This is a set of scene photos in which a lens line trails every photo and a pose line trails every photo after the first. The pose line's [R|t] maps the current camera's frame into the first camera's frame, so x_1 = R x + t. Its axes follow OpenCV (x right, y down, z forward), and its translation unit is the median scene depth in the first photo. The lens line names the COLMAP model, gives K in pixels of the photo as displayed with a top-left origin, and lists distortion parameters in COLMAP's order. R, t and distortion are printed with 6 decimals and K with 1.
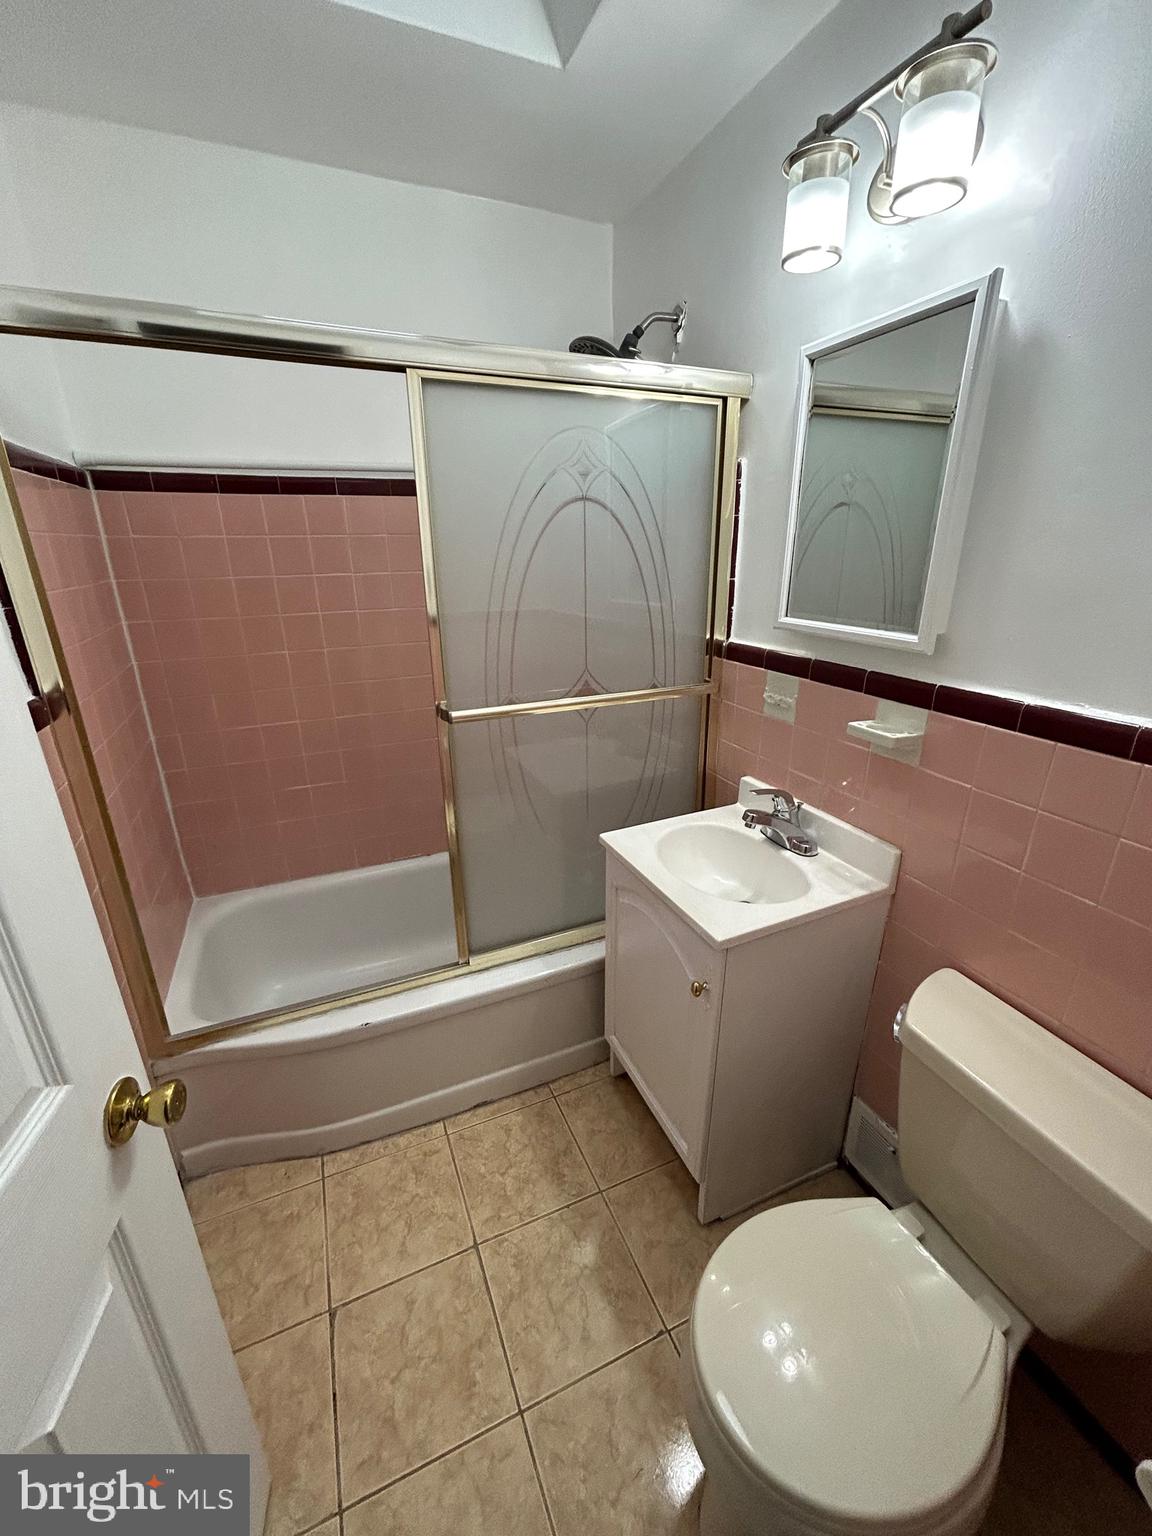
lens RADIAL K [[622.1, 0, 575.8], [0, 622.1, 768.5], [0, 0, 1]] dist [0.000163, 0.000334]
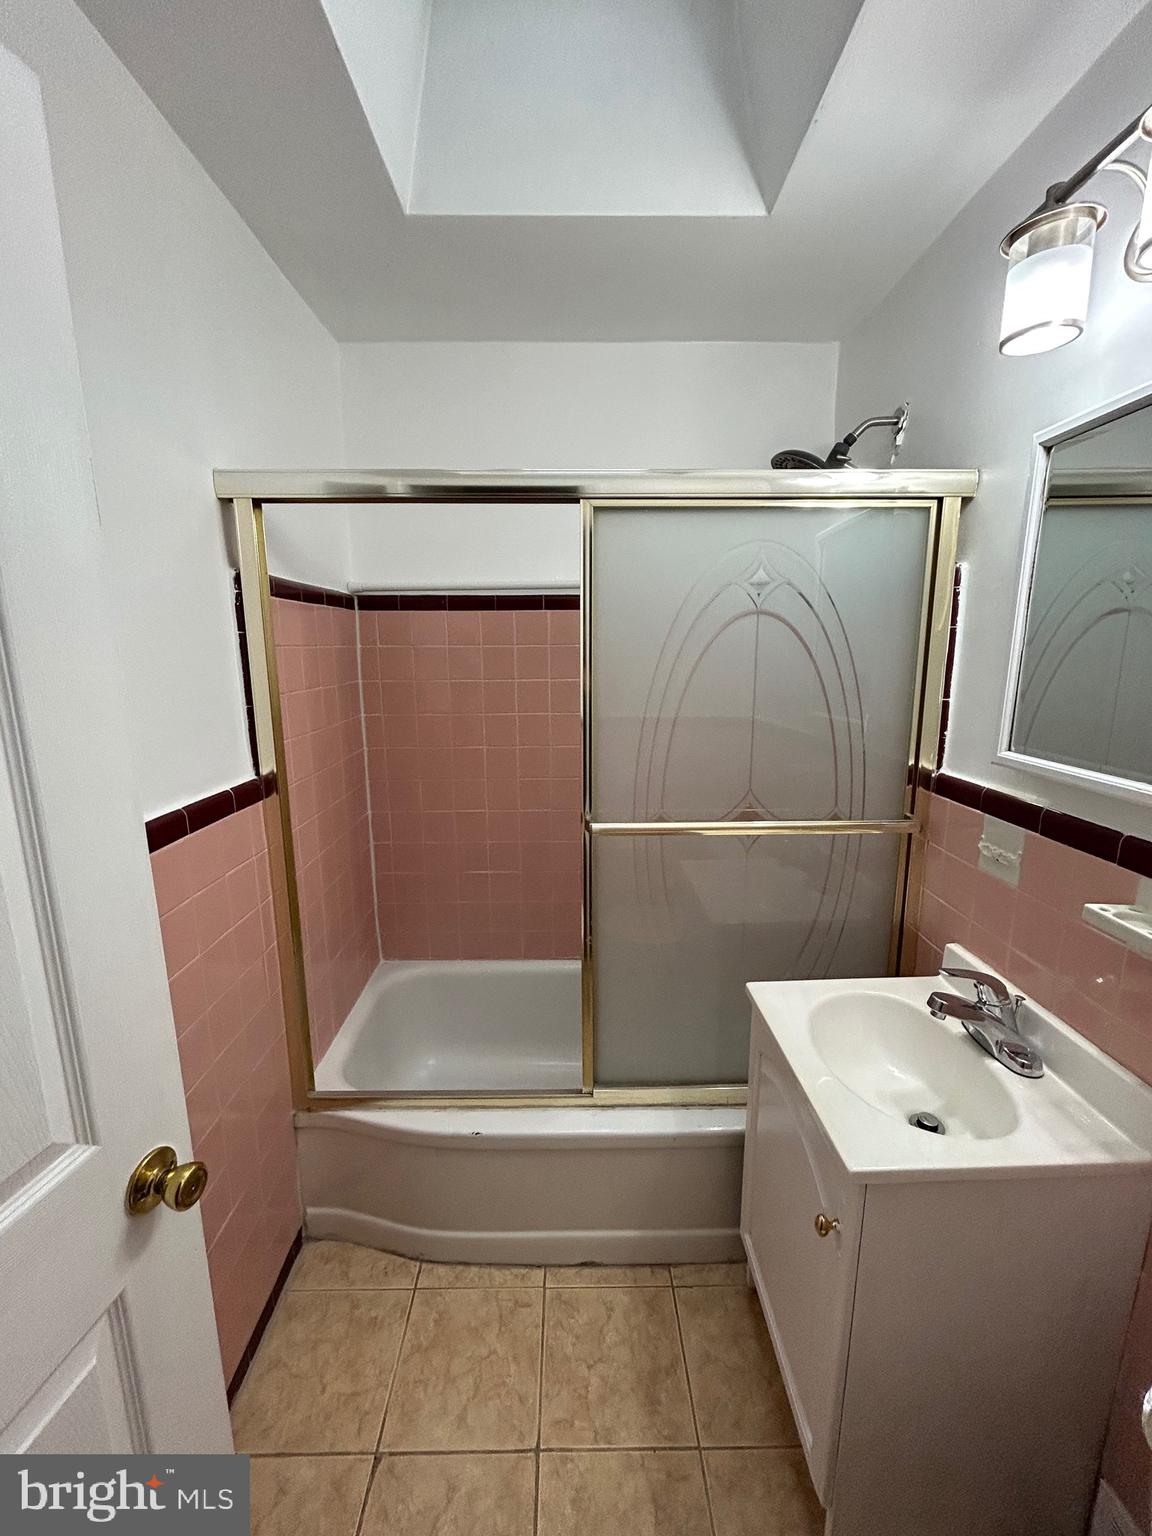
lens RADIAL K [[622.1, 0, 575.4], [0, 622.1, 767.9], [0, 0, 1]] dist [0.000163, 0.000334]
pose [[0.921255, 0.079149, -0.380820, 0.128558], [-0.135449, 0.983076, -0.123349, -0.048673], [0.364612, 0.165217, 0.916385, 0.078800]]
